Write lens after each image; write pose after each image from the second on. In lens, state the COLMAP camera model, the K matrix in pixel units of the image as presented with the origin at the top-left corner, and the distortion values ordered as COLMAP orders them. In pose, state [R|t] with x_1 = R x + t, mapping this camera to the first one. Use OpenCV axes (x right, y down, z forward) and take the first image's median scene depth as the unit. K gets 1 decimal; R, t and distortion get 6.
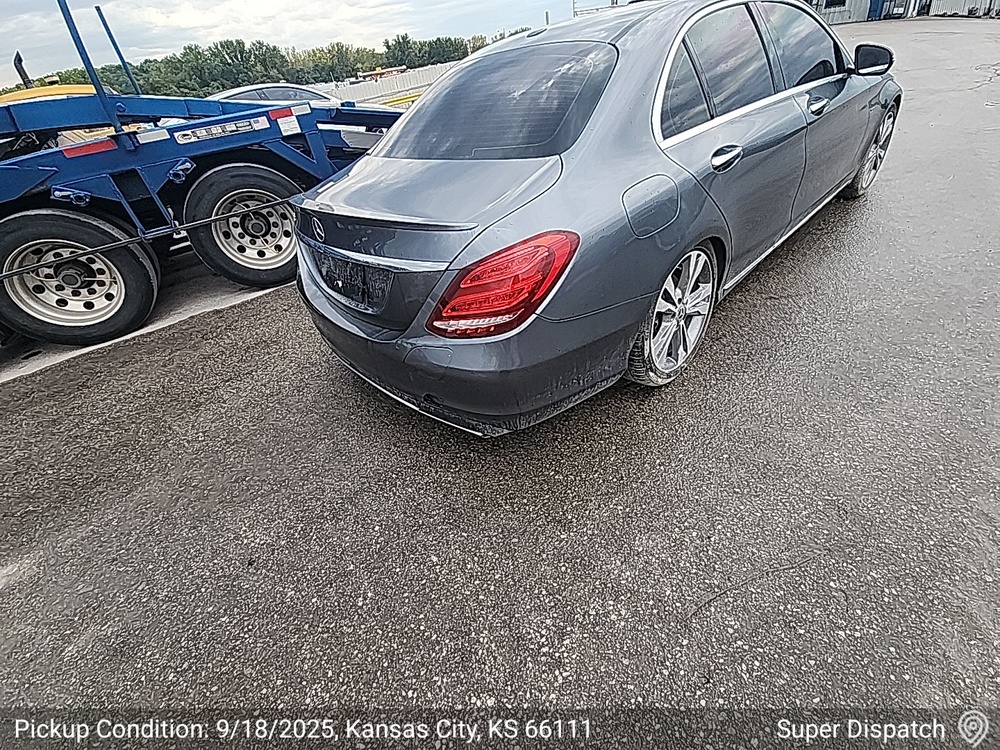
lens RADIAL K [[408.0, 0, 489.7], [0, 408.0, 385.1], [0, 0, 1]] dist [0.033143, -0.018539]
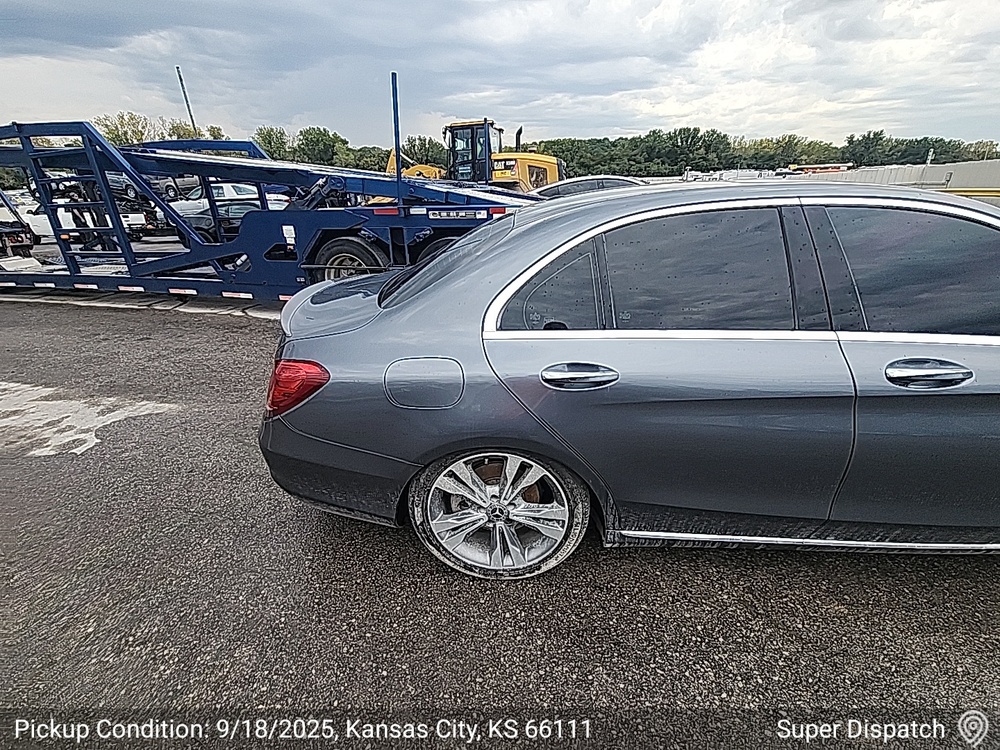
lens RADIAL K [[403.6, 0, 495.2], [0, 403.6, 390.2], [0, 0, 1]] dist [0.008653, -0.003811]
pose [[0.669025, 0.435945, -0.601961, 0.491356], [-0.505094, 0.860831, 0.062055, -0.254944], [0.545239, 0.262531, 0.796111, 0.148993]]
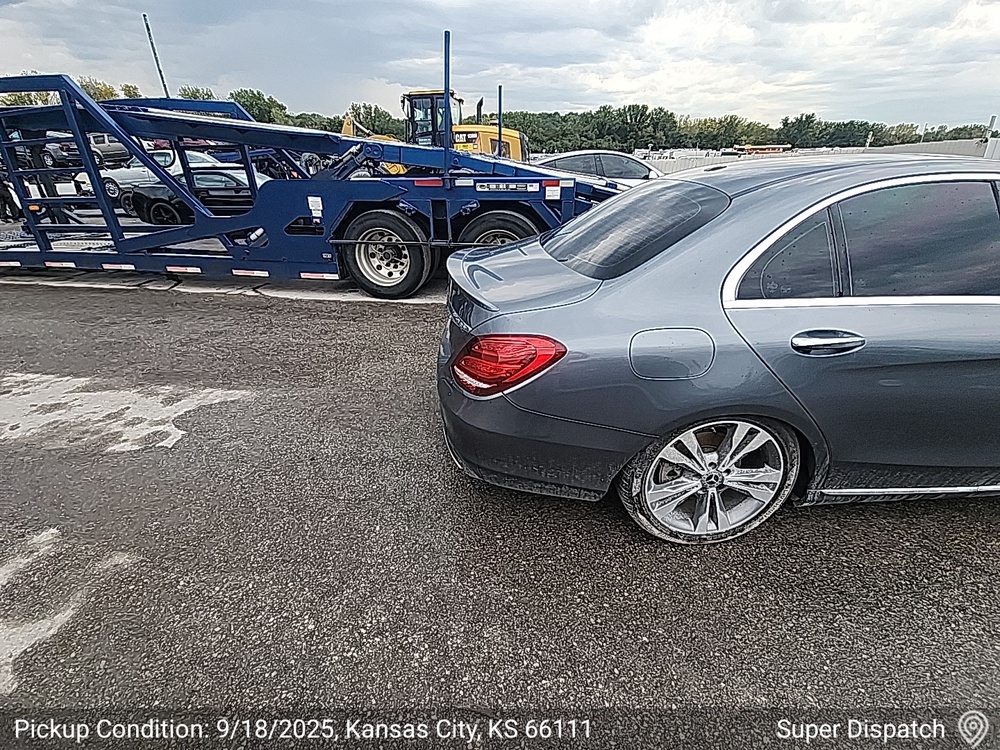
lens RADIAL K [[400.9, 0, 494.0], [0, 400.9, 389.2], [0, 0, 1]] dist [0.017155, -0.008777]
pose [[0.739335, 0.439734, -0.509920, 0.268852], [-0.482267, 0.874313, 0.054730, -0.093240], [0.469896, 0.205454, 0.858479, -0.002376]]
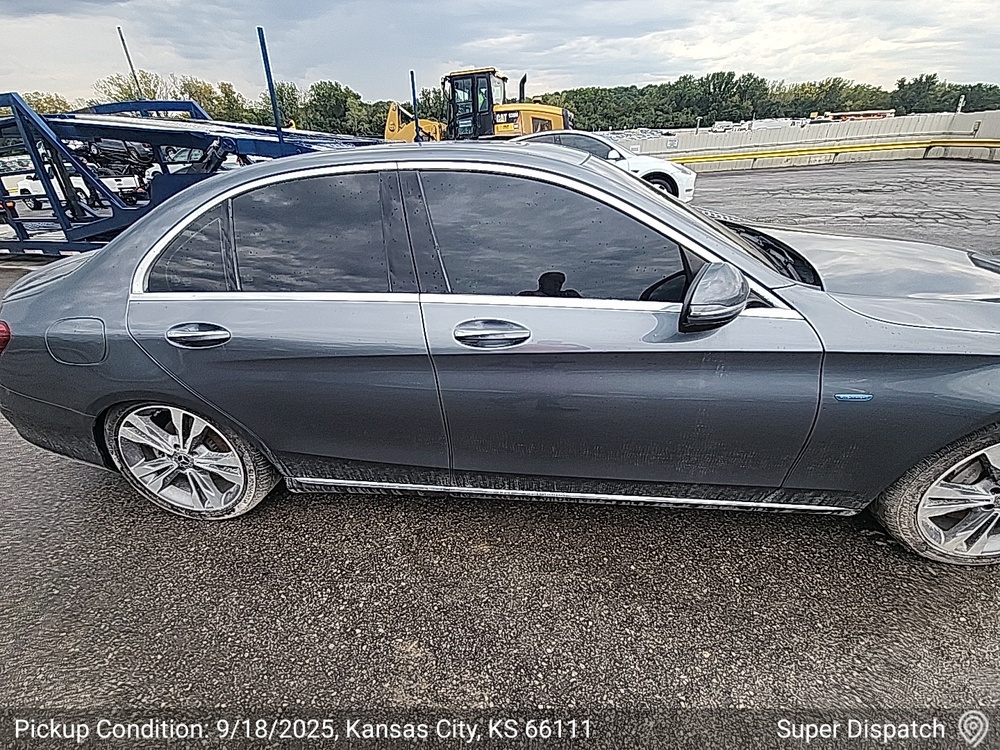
lens RADIAL K [[400.9, 0, 494.0], [0, 400.9, 389.2], [0, 0, 1]] dist [0.017155, -0.008777]
pose [[0.637402, 0.490838, -0.593967, 0.817162], [-0.507595, 0.847432, 0.155580, -0.468844], [0.579712, 0.202328, 0.789302, 0.426756]]
